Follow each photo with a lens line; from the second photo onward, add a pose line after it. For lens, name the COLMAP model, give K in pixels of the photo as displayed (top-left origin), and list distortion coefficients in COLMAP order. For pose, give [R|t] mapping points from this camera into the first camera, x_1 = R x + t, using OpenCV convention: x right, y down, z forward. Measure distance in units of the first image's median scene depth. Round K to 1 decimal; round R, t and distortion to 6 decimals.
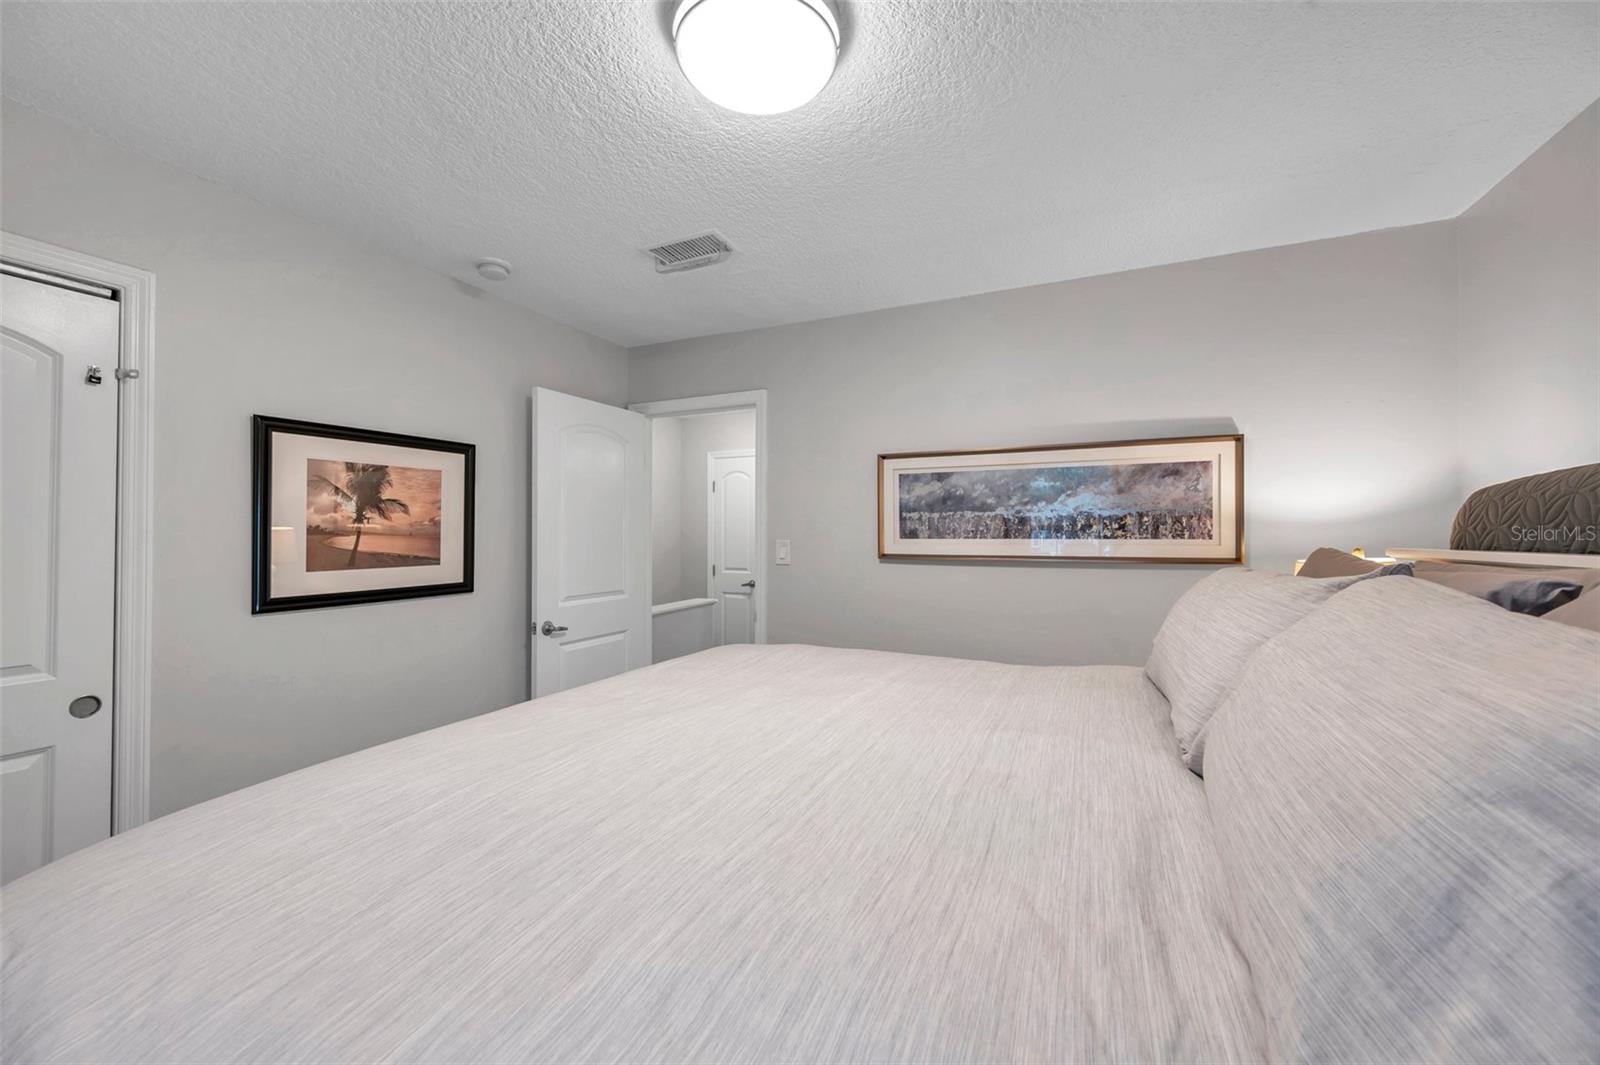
lens RADIAL K [[640.2, 0, 796.9], [0, 640.2, 533.0], [0, 0, 1]] dist [-0.000756, 0.000113]
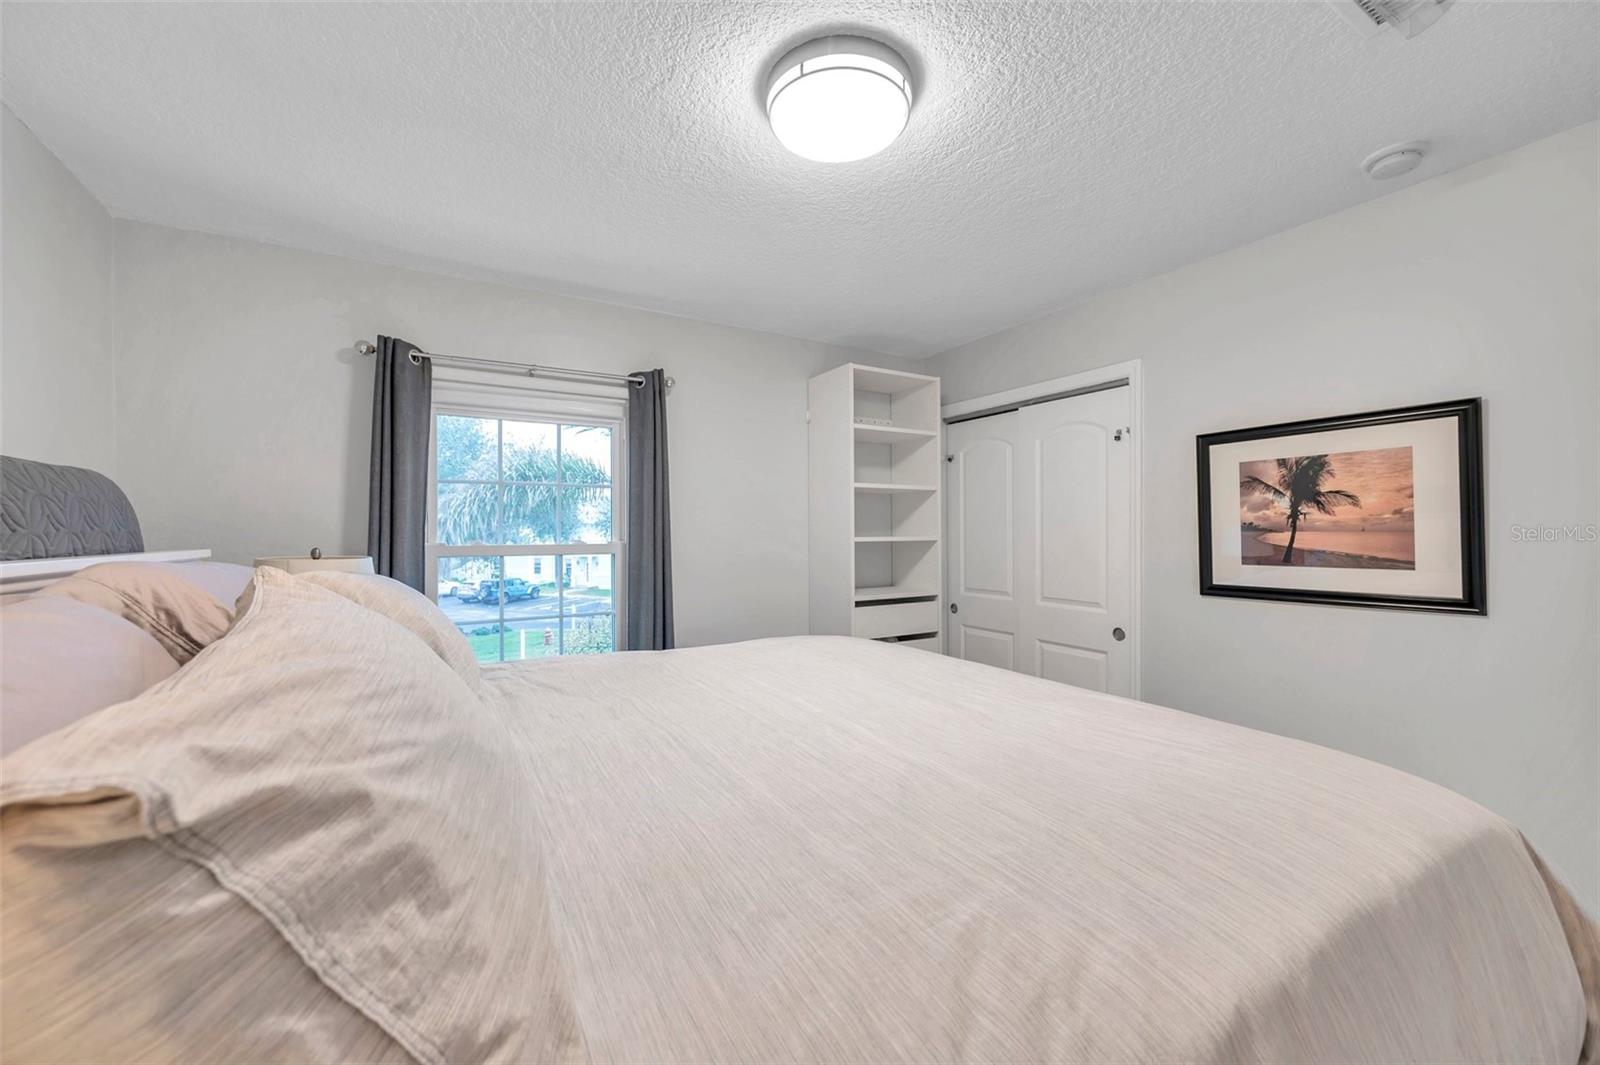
lens RADIAL K [[640.2, 0, 805.2], [0, 640.2, 521.4], [0, 0, 1]] dist [-0.000756, 0.000113]
pose [[-0.566811, -0.007486, -0.823814, 0.472503], [0.010678, 0.999808, -0.016432, -0.003373], [0.823779, -0.018111, -0.566622, 0.821491]]
